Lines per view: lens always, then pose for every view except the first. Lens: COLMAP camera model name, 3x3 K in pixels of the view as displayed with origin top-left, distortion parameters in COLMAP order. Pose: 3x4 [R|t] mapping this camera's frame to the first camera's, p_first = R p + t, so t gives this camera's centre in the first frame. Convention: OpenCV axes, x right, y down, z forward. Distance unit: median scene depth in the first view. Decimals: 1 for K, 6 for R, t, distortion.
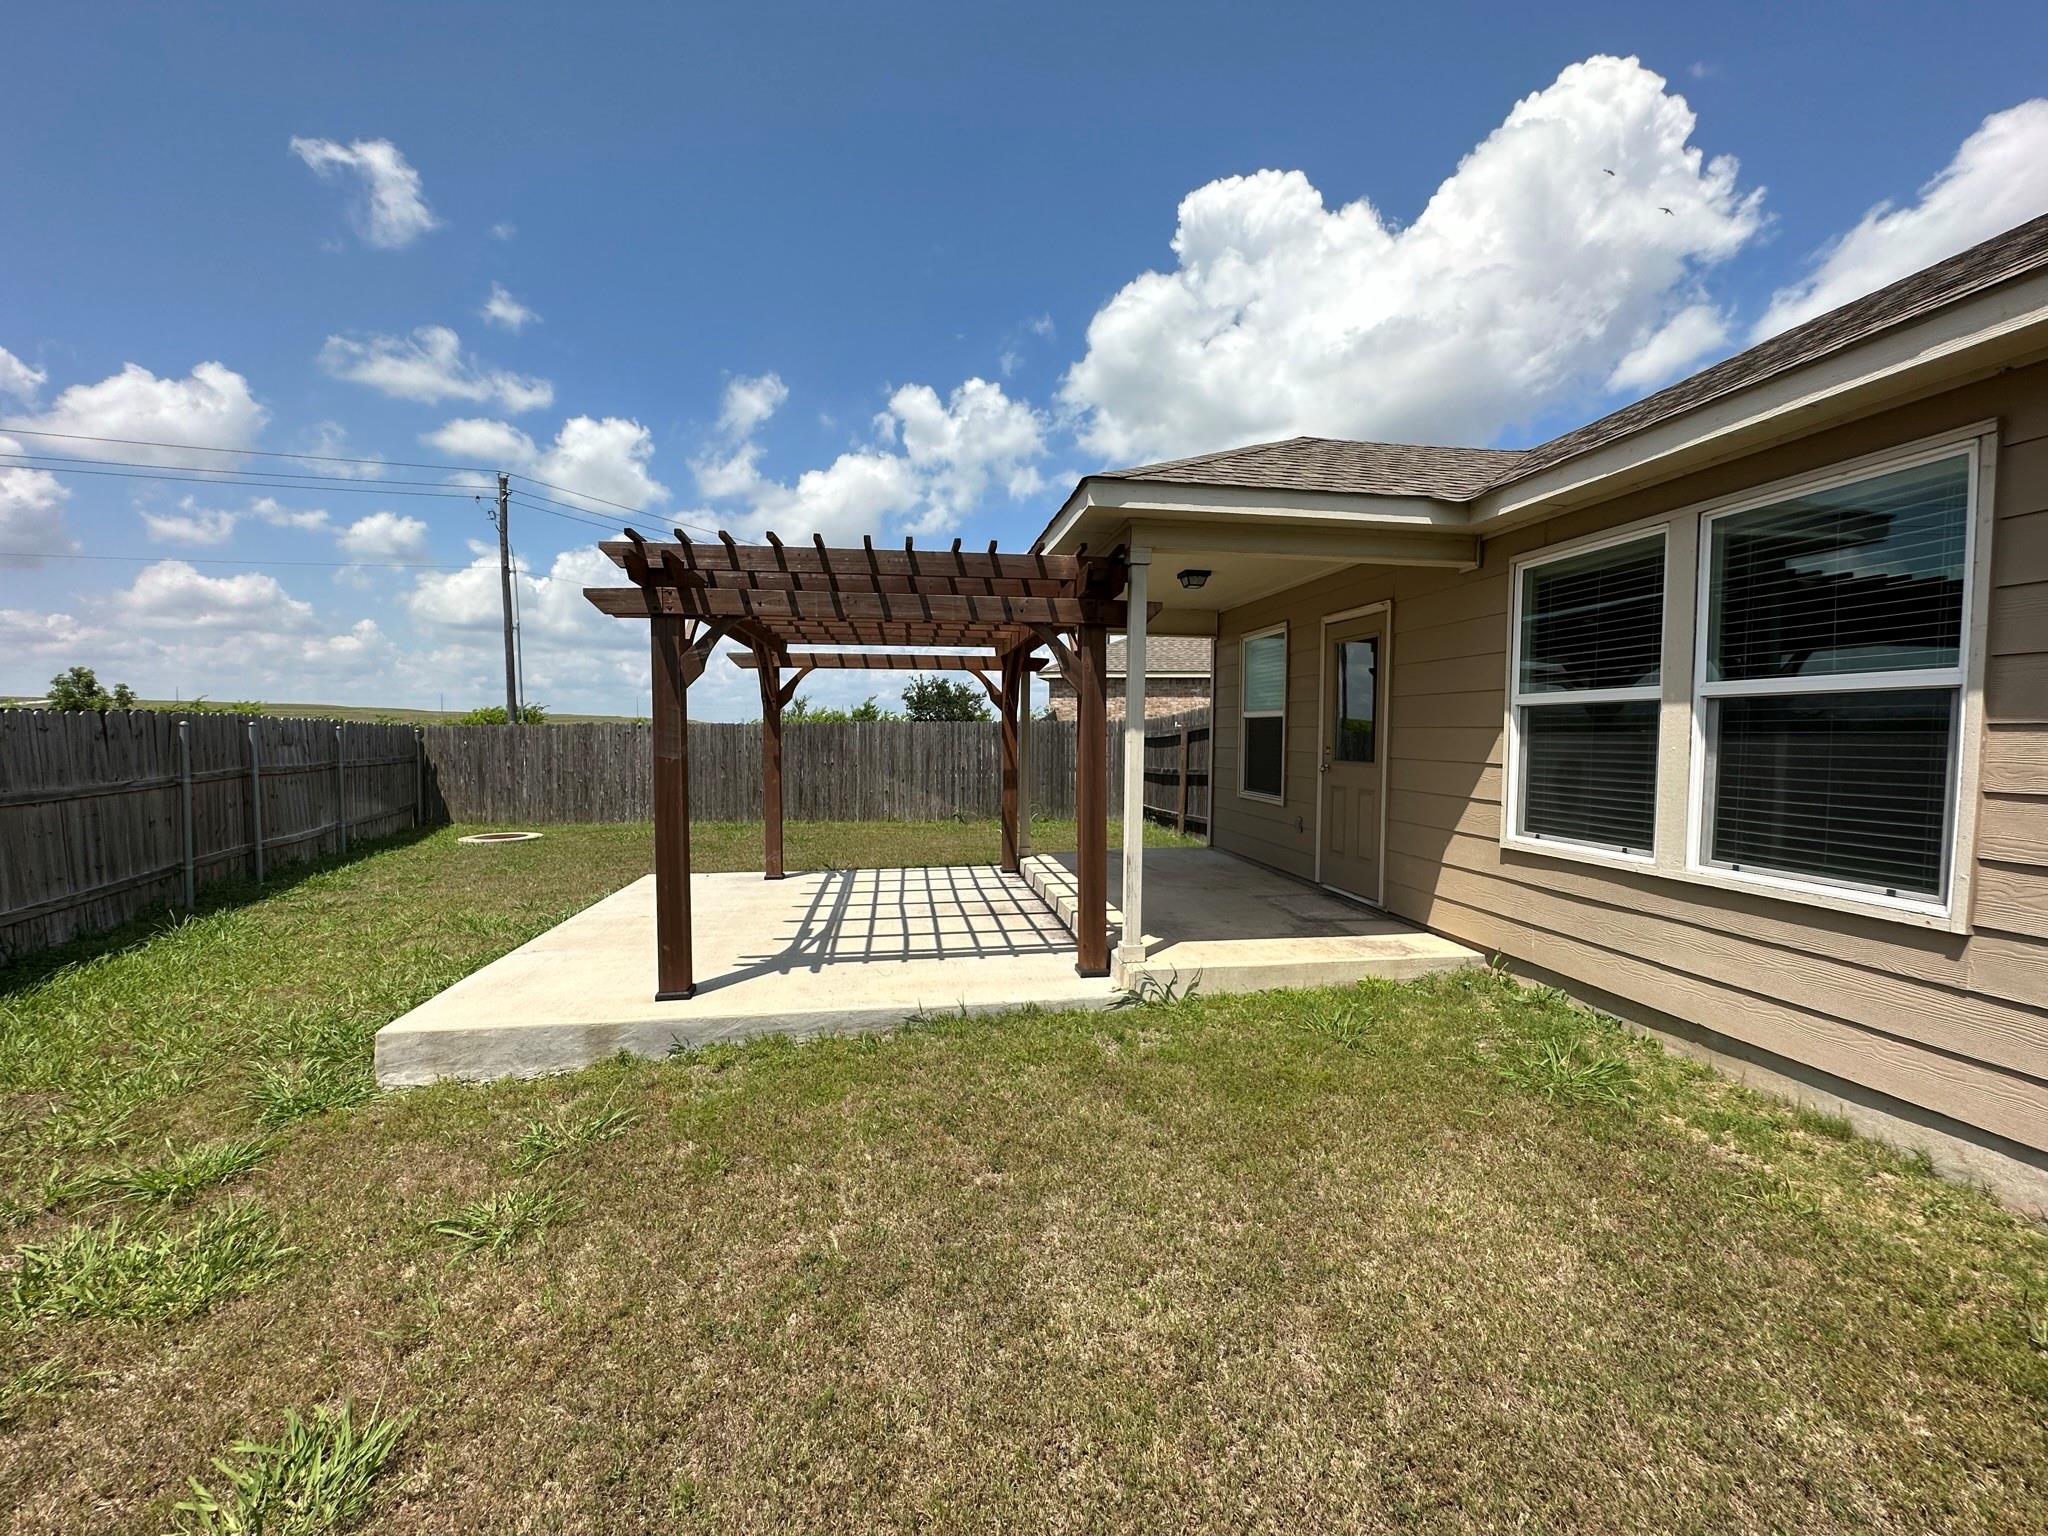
lens RADIAL K [[826.0, 0, 1022.7], [0, 826.0, 769.3], [0, 0, 1]] dist [-0.002731, 0.001393]
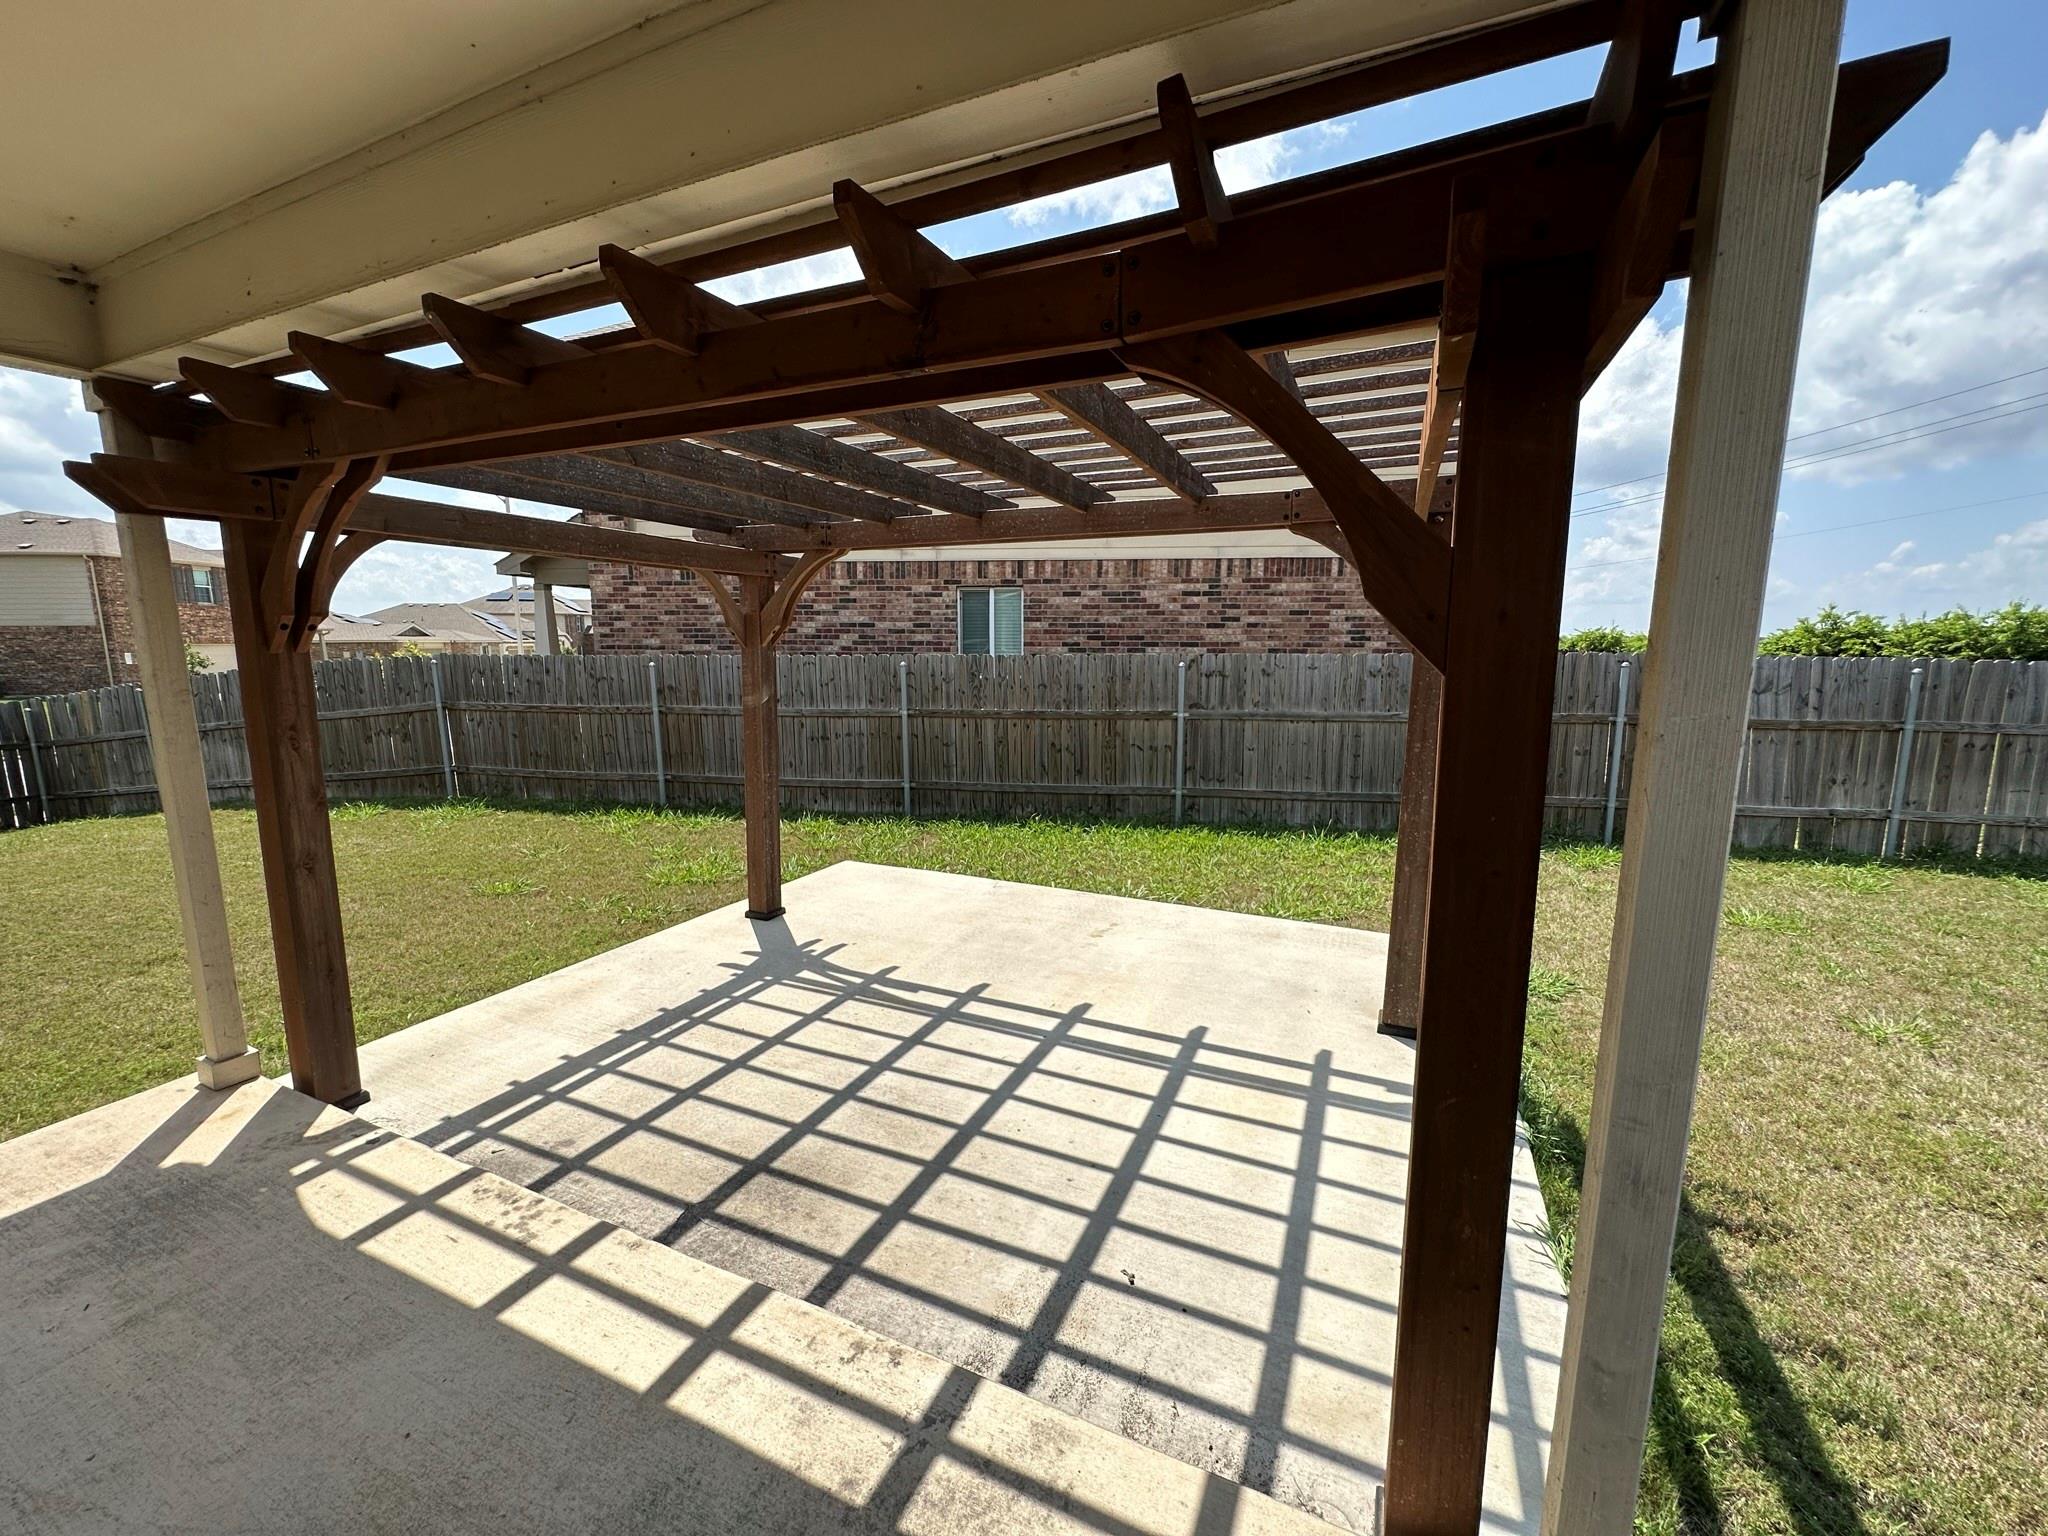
lens RADIAL K [[826.0, 0, 1022.7], [0, 826.0, 769.3], [0, 0, 1]] dist [-0.002731, 0.001393]
pose [[-0.564129, 0.124377, -0.816265, 0.268055], [-0.043046, 0.982815, 0.179505, -0.134389], [0.824564, 0.136401, -0.549080, 1.738313]]
